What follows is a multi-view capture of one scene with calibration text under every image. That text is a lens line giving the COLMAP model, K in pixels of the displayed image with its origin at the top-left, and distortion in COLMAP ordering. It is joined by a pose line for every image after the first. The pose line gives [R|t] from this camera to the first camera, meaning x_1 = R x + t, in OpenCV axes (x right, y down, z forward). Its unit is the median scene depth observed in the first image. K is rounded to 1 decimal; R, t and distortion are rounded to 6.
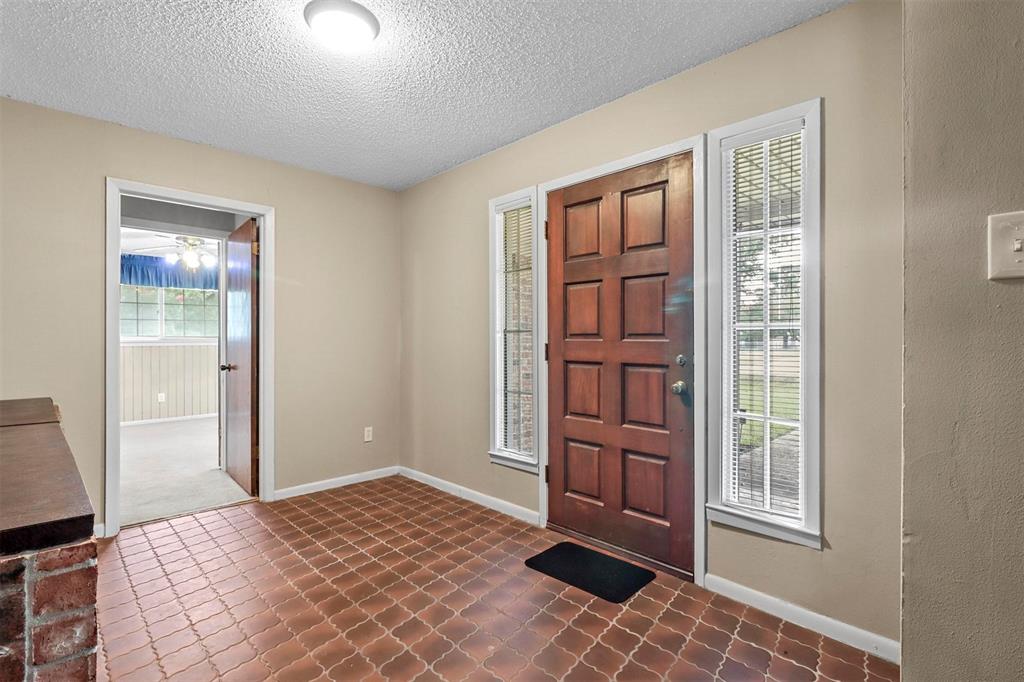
lens RADIAL K [[486.7, 0, 505.6], [0, 486.7, 337.0], [0, 0, 1]] dist [0.001145, -0.000078]
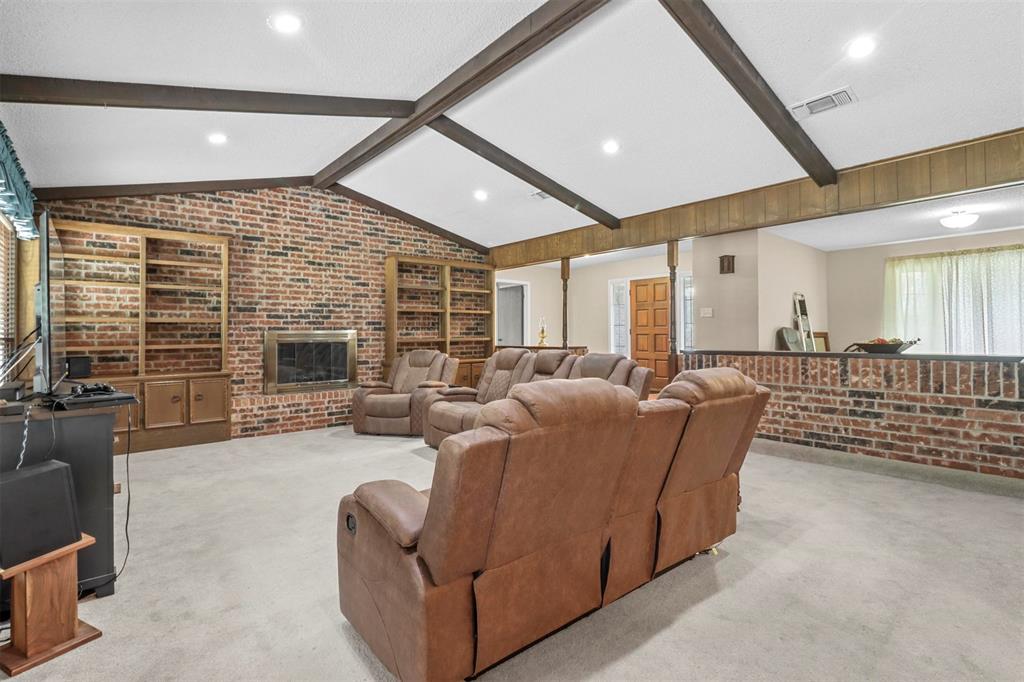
lens RADIAL K [[486.7, 0, 505.6], [0, 486.7, 337.0], [0, 0, 1]] dist [0.001145, -0.000078]
pose [[0.997006, -0.008199, -0.076887, -0.501608], [0.008645, 0.999948, 0.005471, 0.042985], [0.076838, -0.006119, 0.997025, -2.308350]]
